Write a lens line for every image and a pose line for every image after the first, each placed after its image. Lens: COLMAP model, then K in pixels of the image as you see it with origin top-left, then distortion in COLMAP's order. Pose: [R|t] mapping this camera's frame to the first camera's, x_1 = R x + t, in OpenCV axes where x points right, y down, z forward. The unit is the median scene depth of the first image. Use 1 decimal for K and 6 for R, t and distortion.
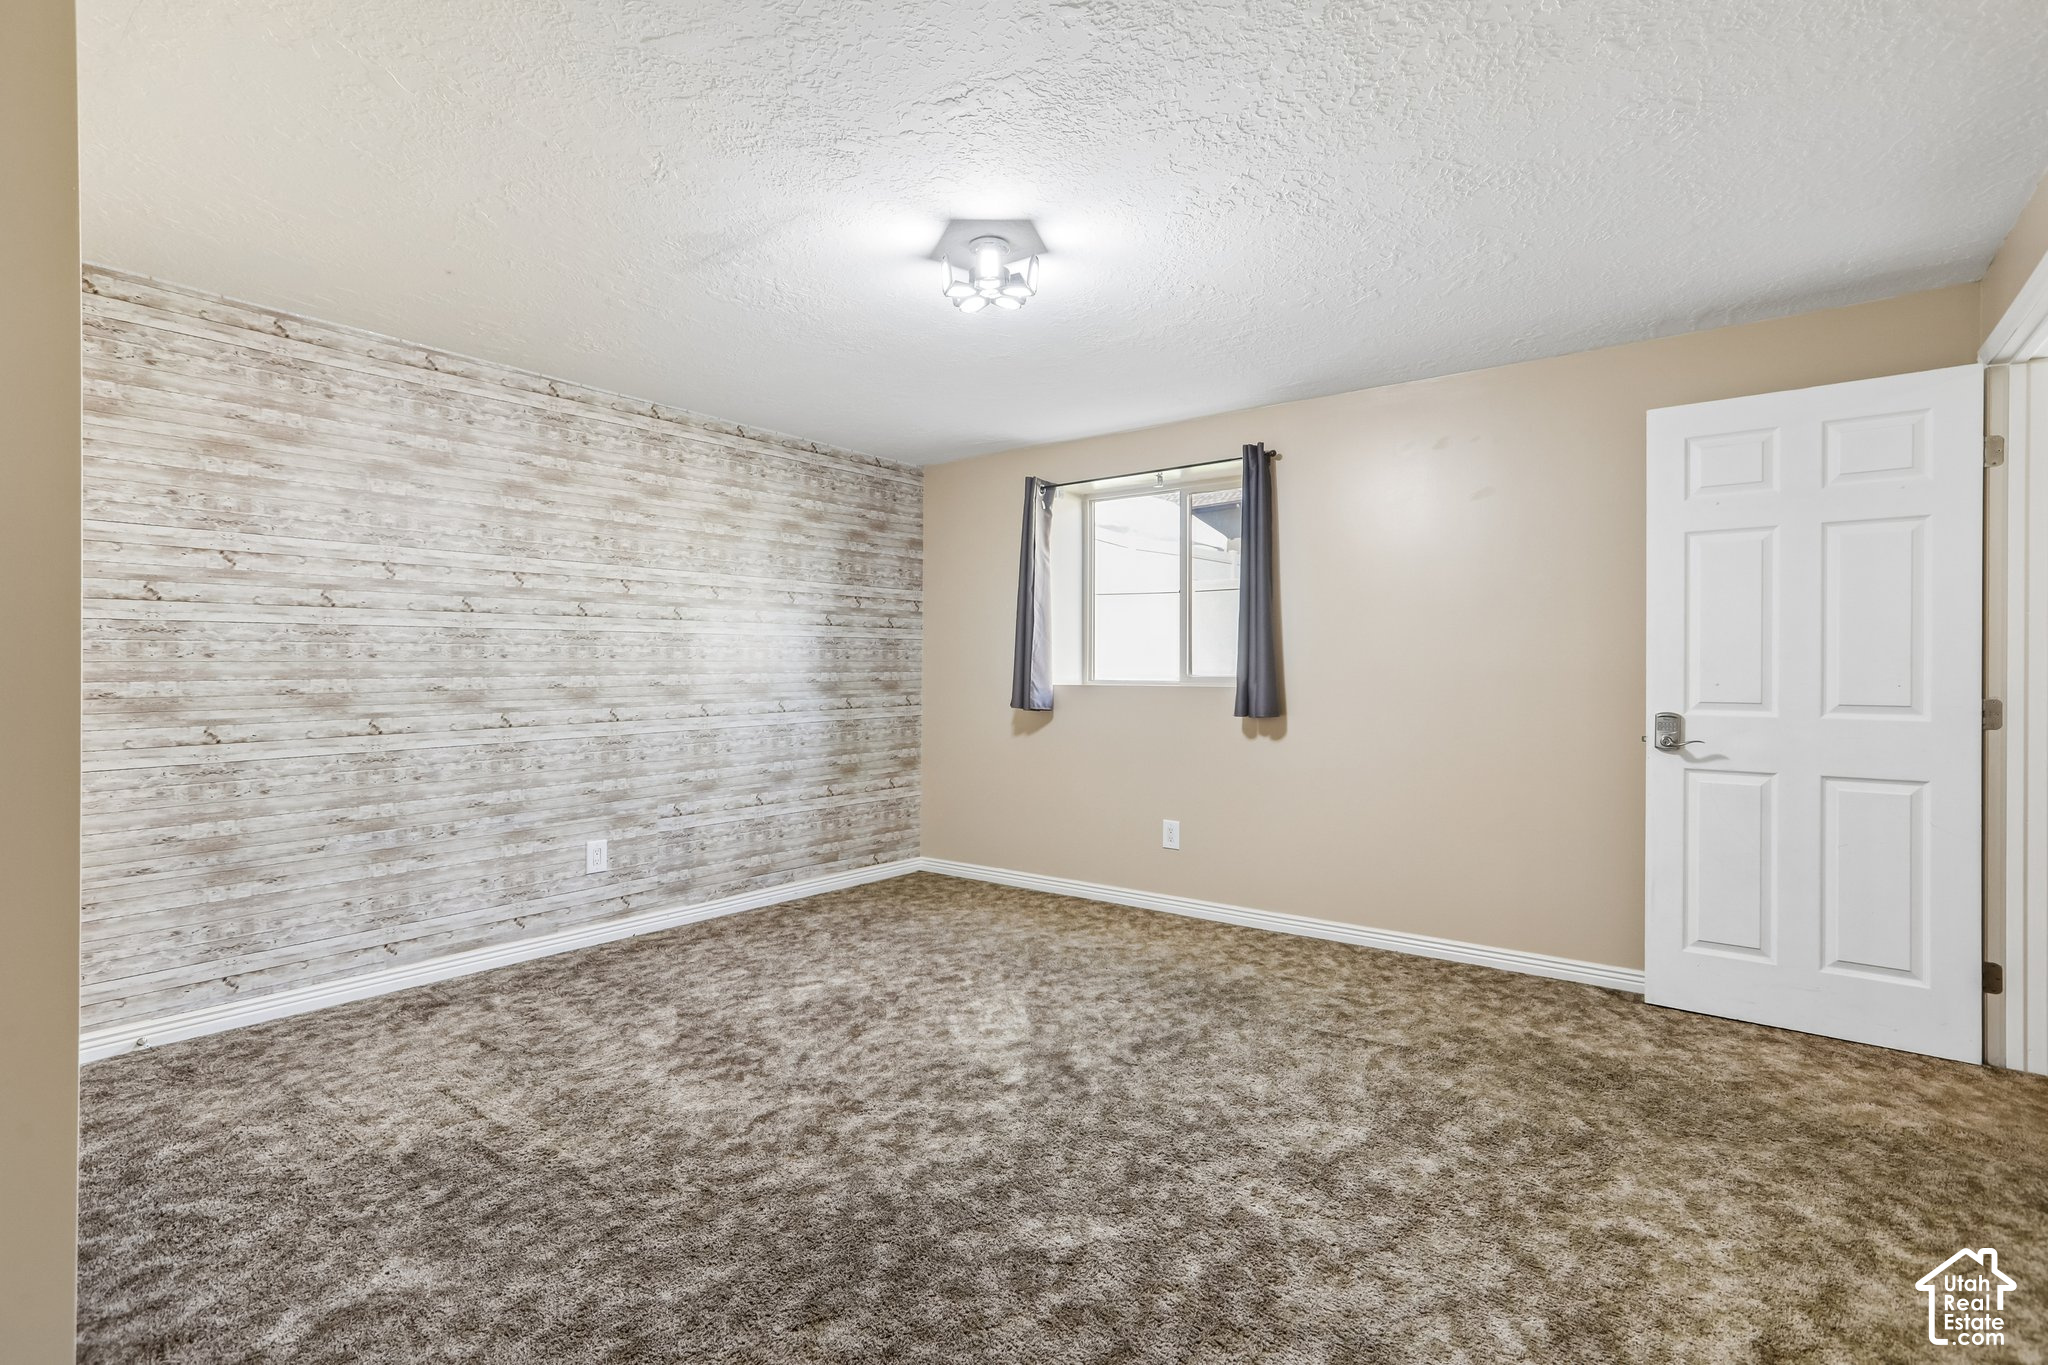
lens RADIAL K [[922.7, 0, 1024.0], [0, 922.7, 682.5], [0, 0, 1]] dist [-0.003161, 0.000298]
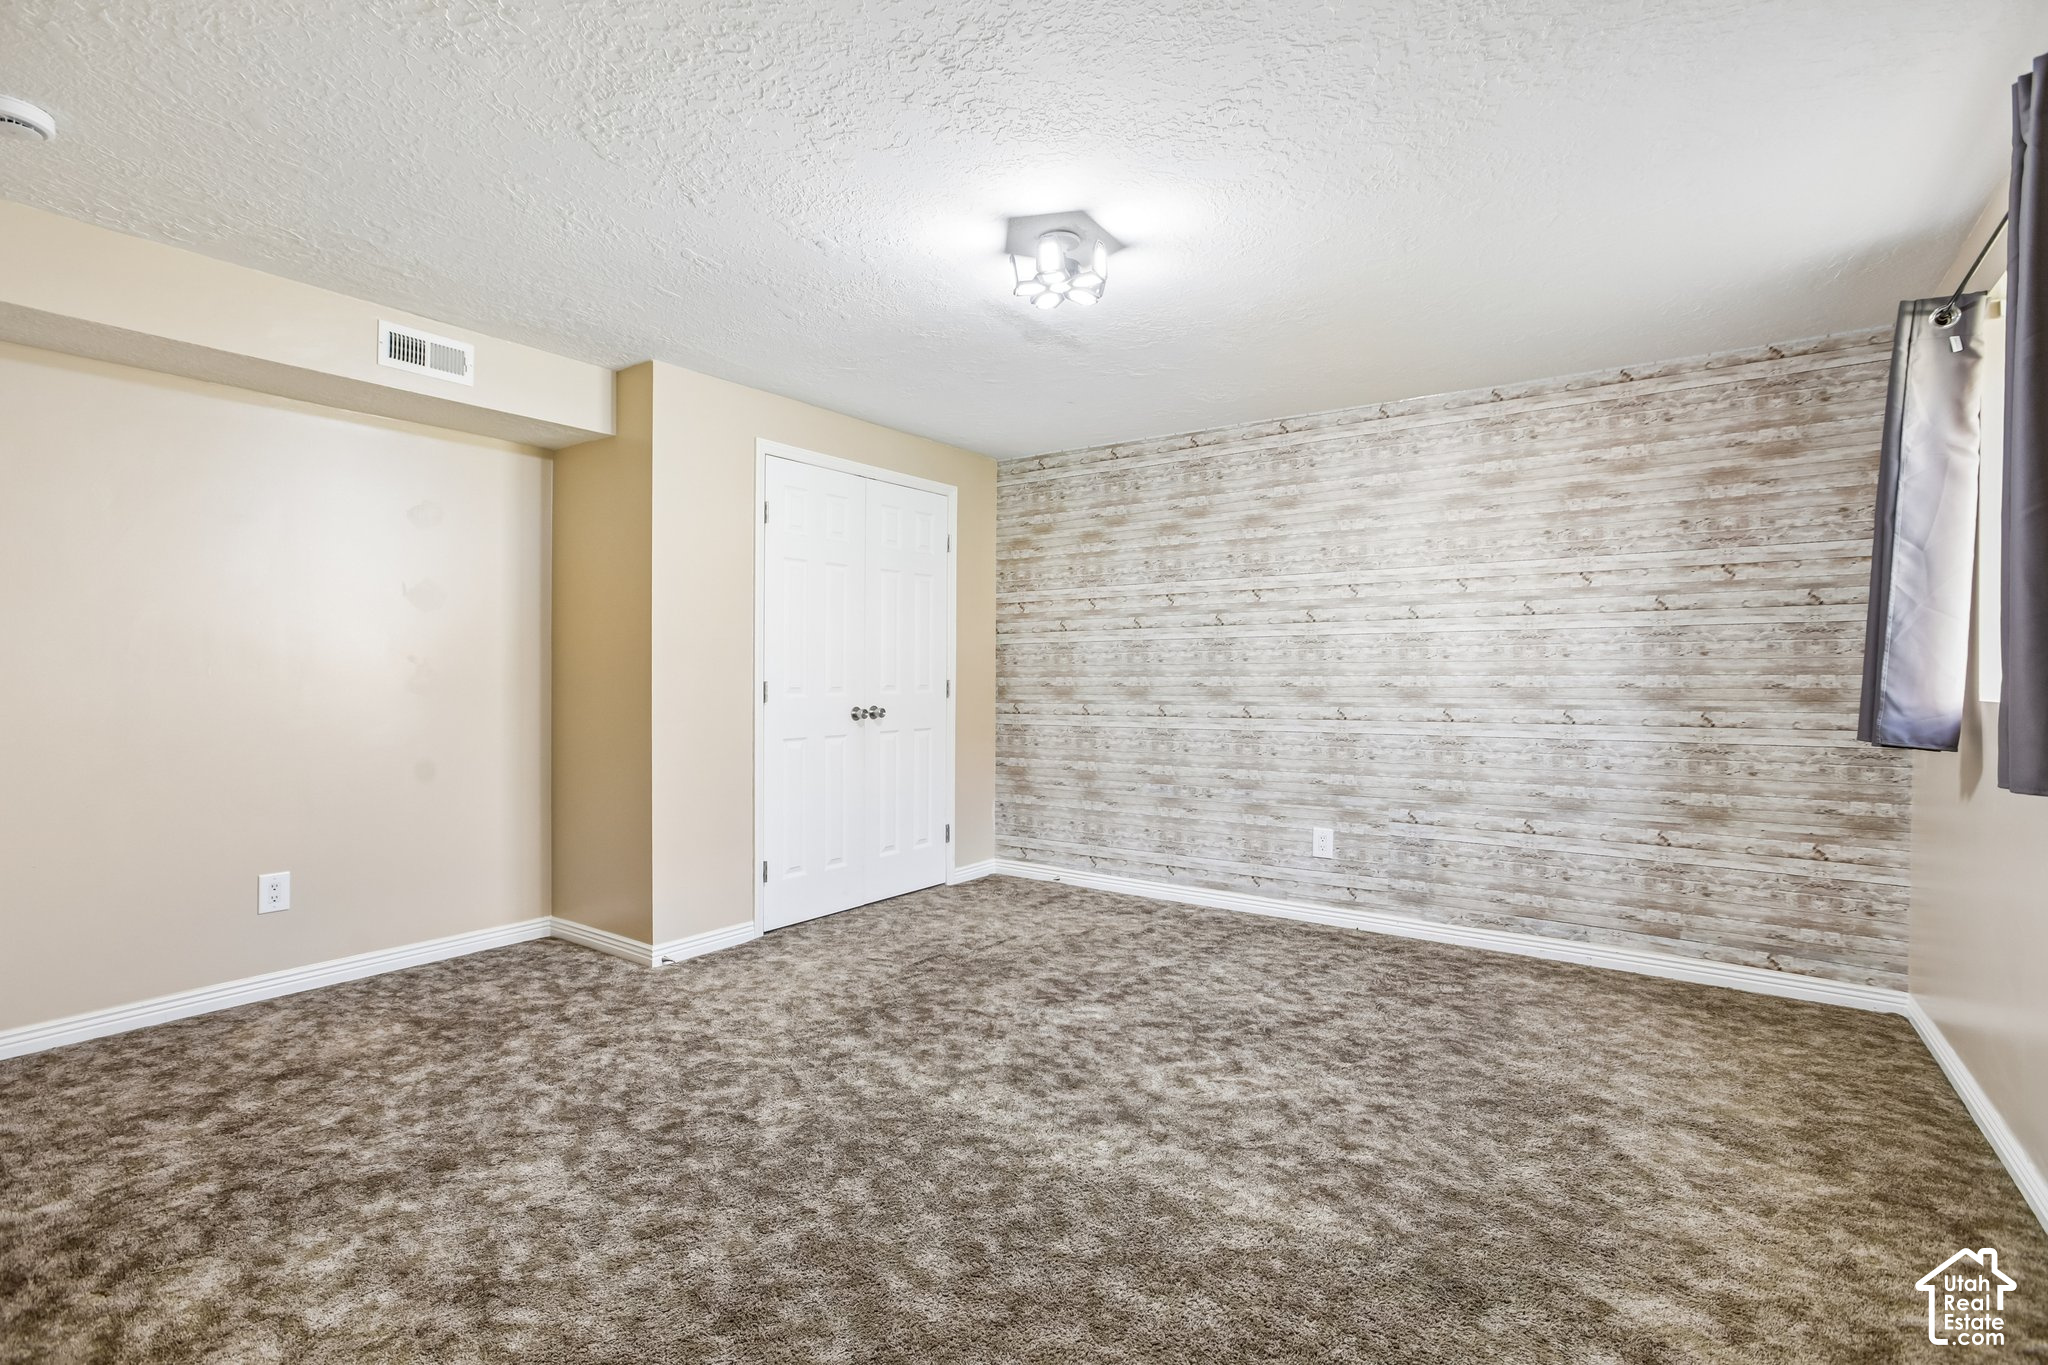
lens RADIAL K [[968.1, 0, 1024.0], [0, 968.1, 682.5], [0, 0, 1]] dist [-0.035415, 0.021908]
pose [[0.064436, 0.017022, -0.997777, 0.652927], [-0.011478, 0.999801, 0.016315, -0.014808], [0.997856, 0.010401, 0.064619, 0.582208]]
